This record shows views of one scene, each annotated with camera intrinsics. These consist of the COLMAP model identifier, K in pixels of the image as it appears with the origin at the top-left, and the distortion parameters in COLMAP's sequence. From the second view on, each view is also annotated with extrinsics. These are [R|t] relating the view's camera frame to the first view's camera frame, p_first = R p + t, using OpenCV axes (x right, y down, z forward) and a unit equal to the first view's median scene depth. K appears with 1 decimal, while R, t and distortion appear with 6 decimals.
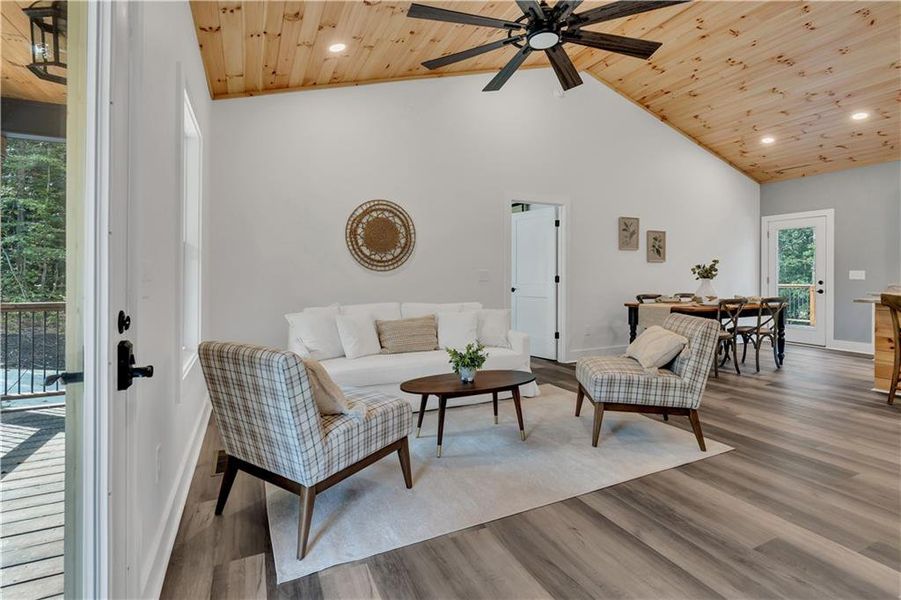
lens RADIAL K [[424.7, 0, 449.3], [0, 424.7, 276.5], [0, 0, 1]] dist [-0.002102, 0.000279]
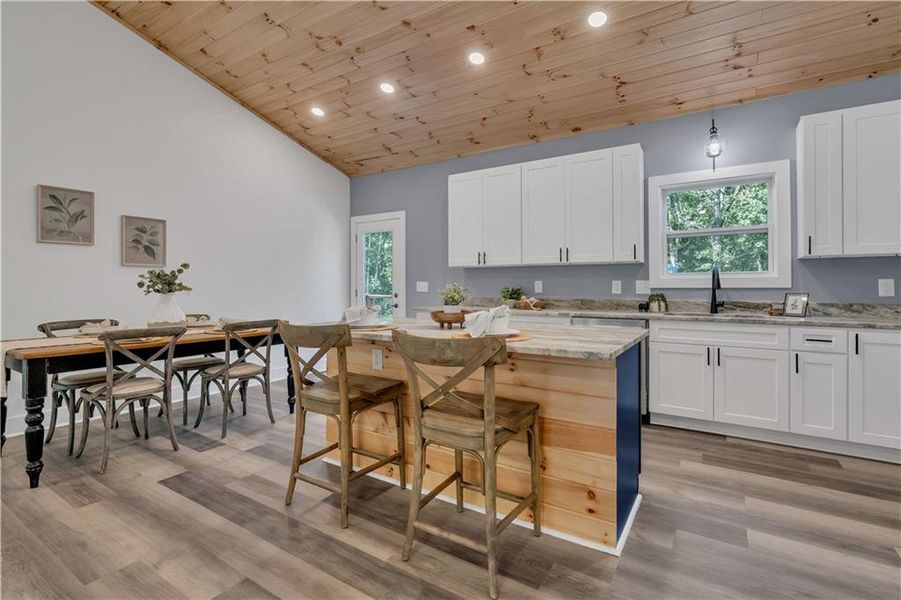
lens RADIAL K [[424.5, 0, 453.8], [0, 424.5, 287.2], [0, 0, 1]] dist [-0.000134, 0.000108]
pose [[0.844126, -0.001572, 0.536143, 0.623358], [0.001198, 0.999999, 0.001045, -0.003732], [-0.536144, -0.000240, 0.844127, 0.248062]]
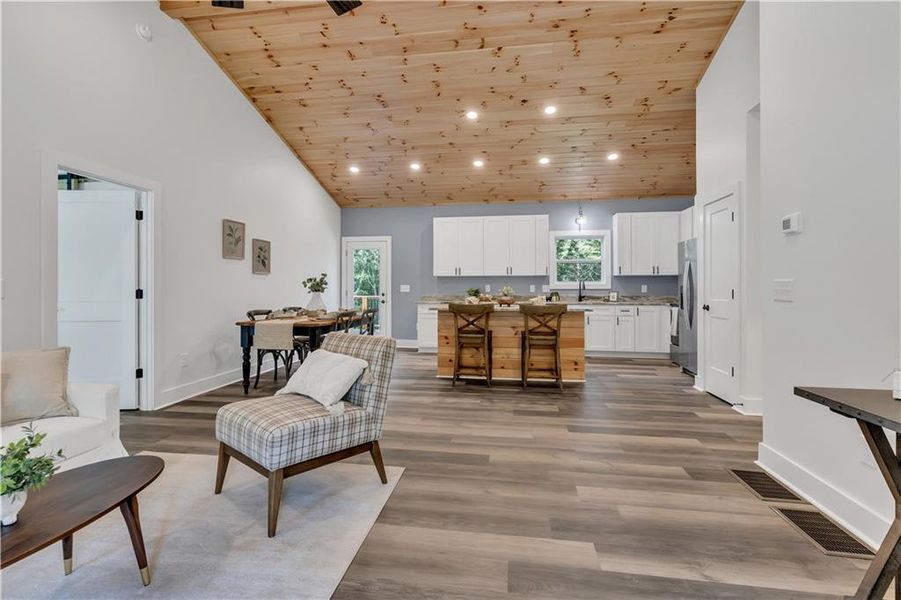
lens RADIAL K [[414.2, 0, 448.3], [0, 414.2, 289.4], [0, 0, 1]] dist [-0.004321, 0.000802]
pose [[0.561548, -0.001117, 0.827444, -0.027526], [0.000763, 0.999999, 0.000832, -0.001598], [-0.827444, 0.000164, 0.561548, 0.194281]]
